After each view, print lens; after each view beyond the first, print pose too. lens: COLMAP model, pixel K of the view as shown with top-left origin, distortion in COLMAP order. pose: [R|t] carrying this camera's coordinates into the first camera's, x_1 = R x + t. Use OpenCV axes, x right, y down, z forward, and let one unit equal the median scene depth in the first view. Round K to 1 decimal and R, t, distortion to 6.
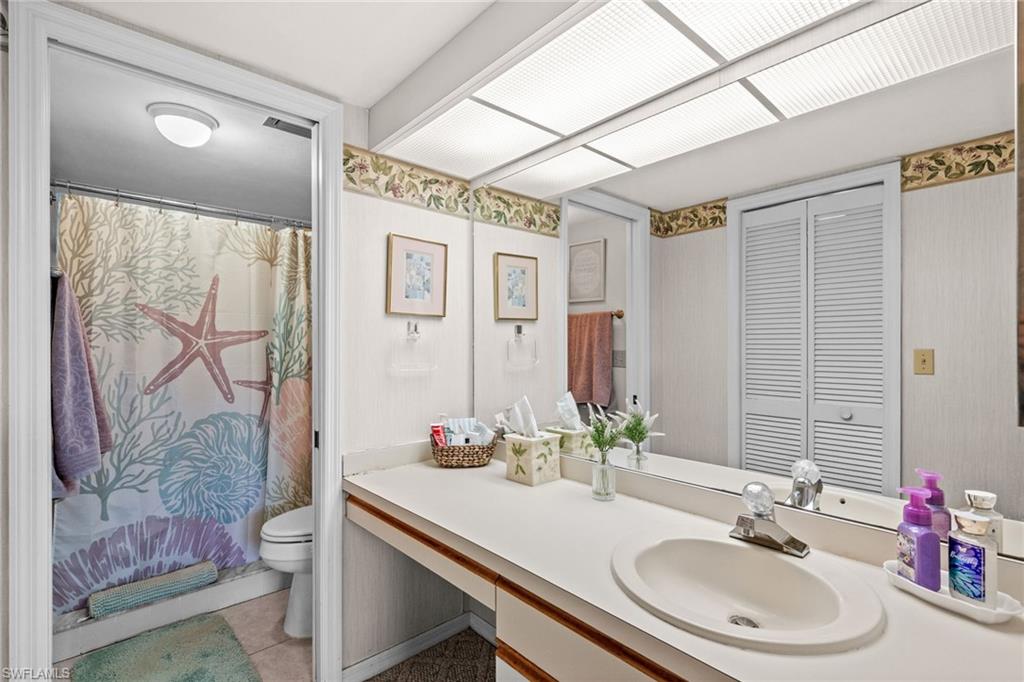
lens RADIAL K [[488.1, 0, 516.7], [0, 488.1, 344.8], [0, 0, 1]] dist [-0.000010, 0.002033]
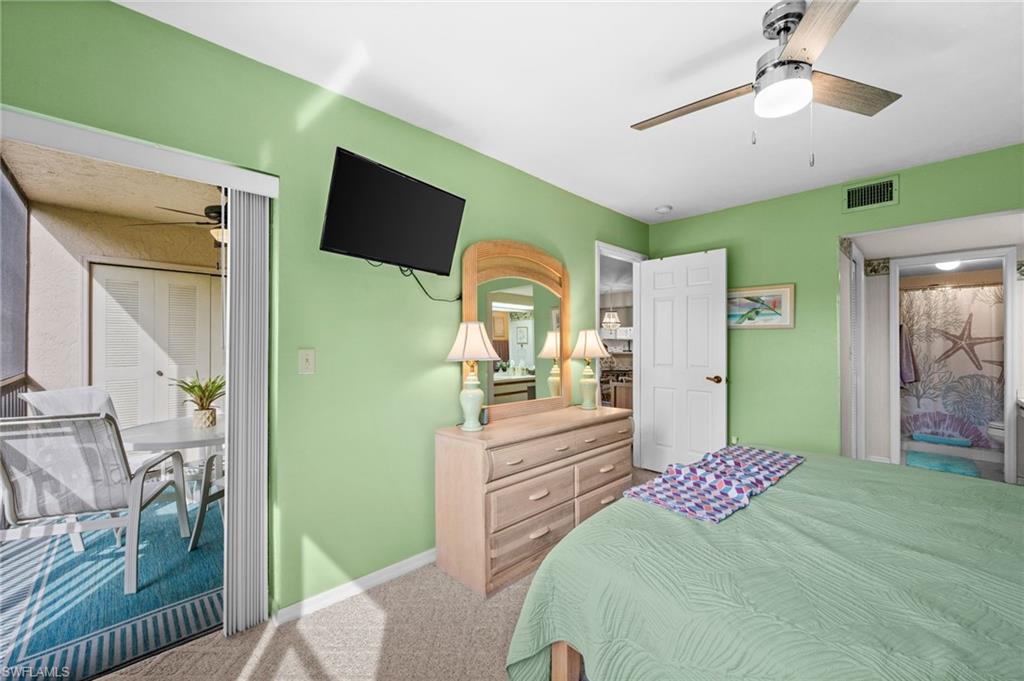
lens RADIAL K [[411.8, 0, 516.9], [0, 411.8, 342.5], [0, 0, 1]] dist [-0.001326, 0.000355]
pose [[0.063997, -0.004213, -0.997941, 1.224389], [-0.000354, 0.999991, -0.004245, 0.003437], [0.997950, 0.000625, 0.063995, -1.299062]]
